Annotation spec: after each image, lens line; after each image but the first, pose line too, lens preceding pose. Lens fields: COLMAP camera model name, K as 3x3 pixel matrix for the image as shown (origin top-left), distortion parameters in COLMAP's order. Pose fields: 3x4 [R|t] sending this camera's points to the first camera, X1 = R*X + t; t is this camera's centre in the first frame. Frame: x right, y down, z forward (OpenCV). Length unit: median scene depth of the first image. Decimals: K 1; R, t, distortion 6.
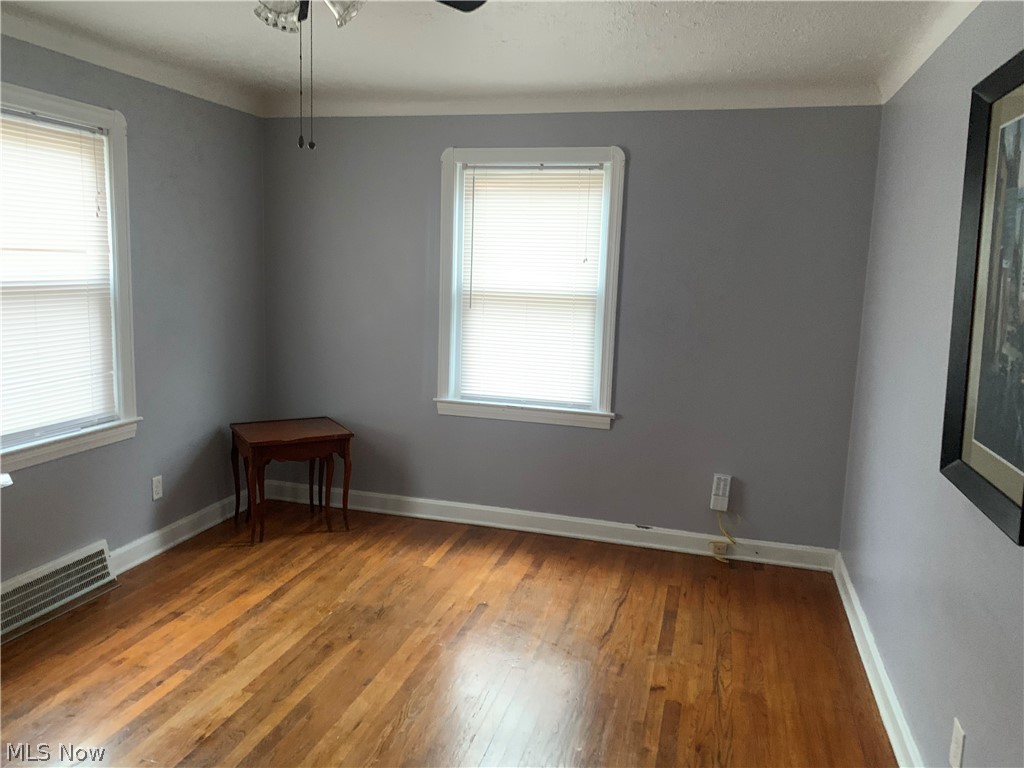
lens RADIAL K [[776.1, 0, 506.3], [0, 776.1, 378.2], [0, 0, 1]] dist [0.048964, -0.067605]
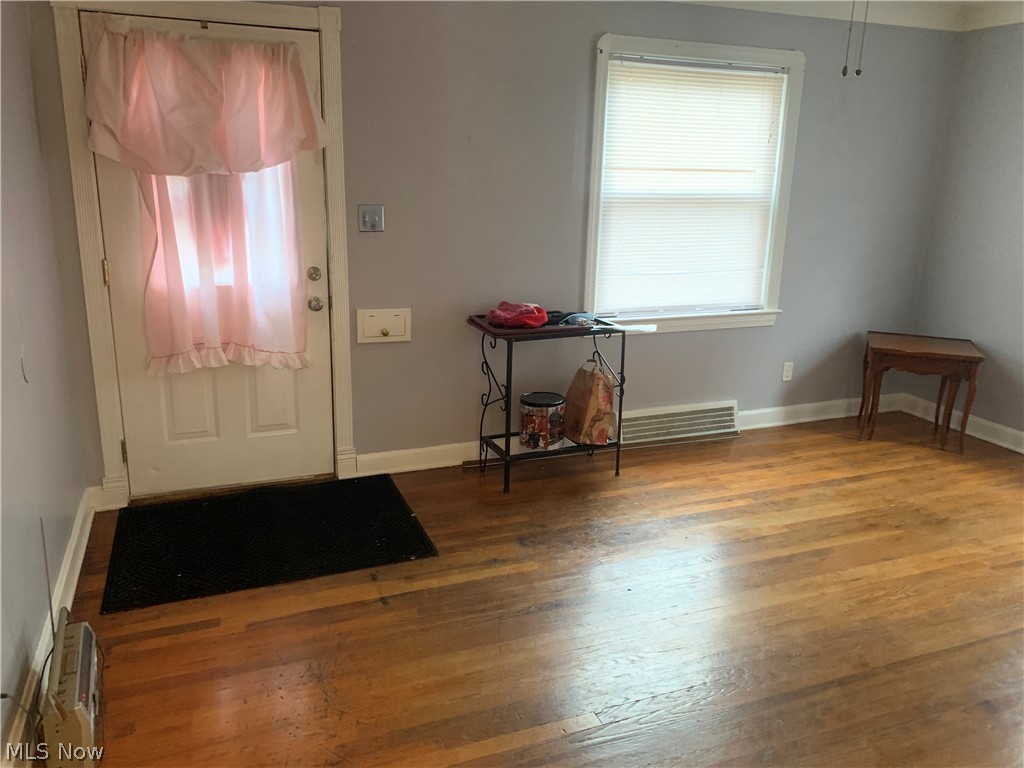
lens RADIAL K [[776.1, 0, 506.3], [0, 776.1, 378.2], [0, 0, 1]] dist [0.048964, -0.067605]
pose [[0.611994, 0.186649, -0.768521, 0.235538], [-0.117262, 0.982426, 0.145221, 0.029068], [0.782121, 0.001244, 0.623126, -0.096561]]
